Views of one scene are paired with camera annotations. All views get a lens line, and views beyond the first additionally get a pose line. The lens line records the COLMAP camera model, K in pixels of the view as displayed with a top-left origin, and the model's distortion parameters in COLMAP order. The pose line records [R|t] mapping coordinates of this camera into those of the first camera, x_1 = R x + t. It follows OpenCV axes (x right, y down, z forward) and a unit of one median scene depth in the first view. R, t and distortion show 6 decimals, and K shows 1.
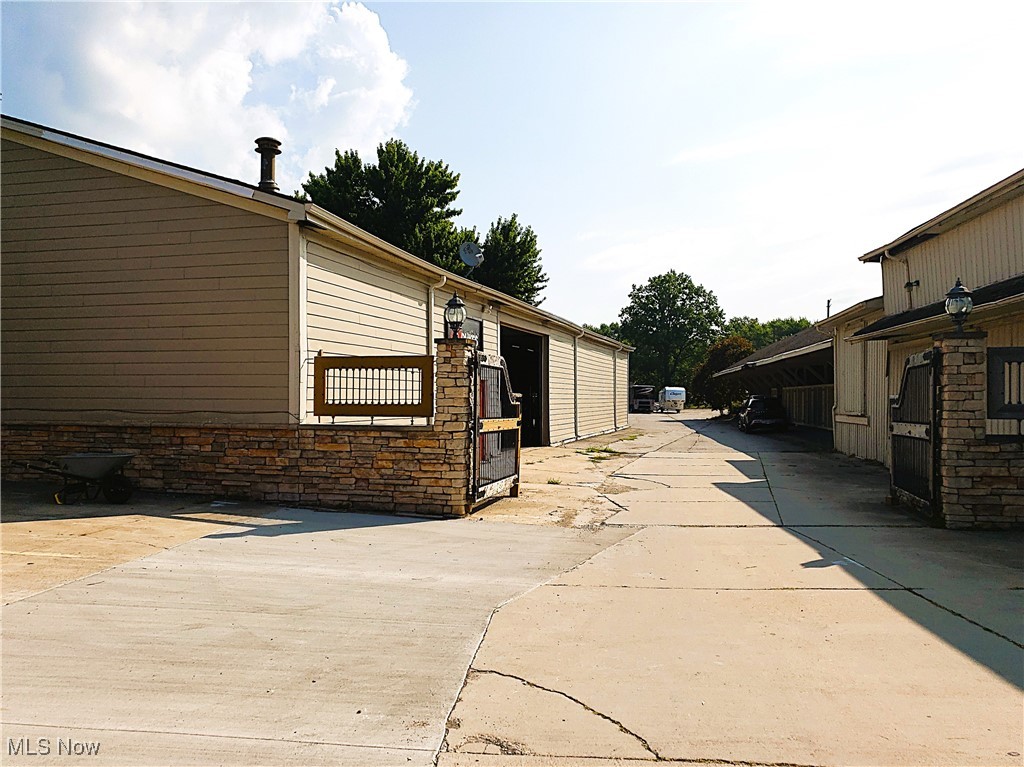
lens RADIAL K [[836.9, 0, 511.9], [0, 836.9, 392.1], [0, 0, 1]] dist [0.095348, -0.055917]
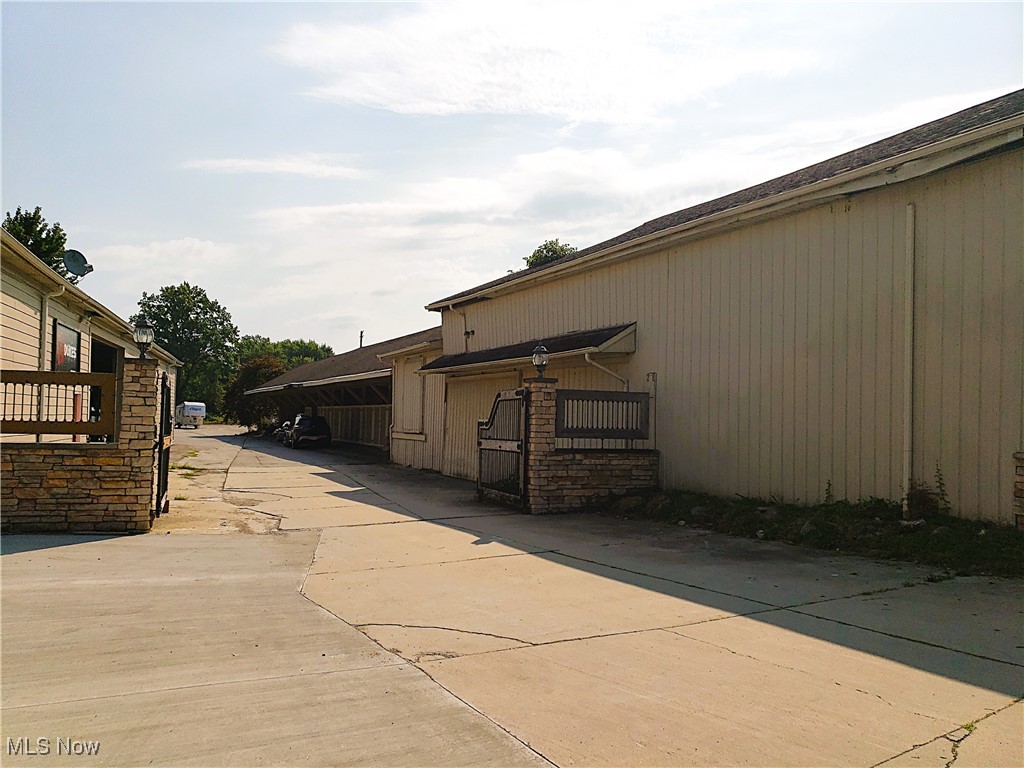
lens RADIAL K [[836.9, 0, 513.4], [0, 836.9, 381.8], [0, 0, 1]] dist [0.095348, -0.055917]
pose [[0.817092, 0.042283, 0.574955, -0.293019], [-0.025205, 0.998973, -0.037645, -0.007466], [-0.575957, 0.016268, 0.817318, -0.118844]]
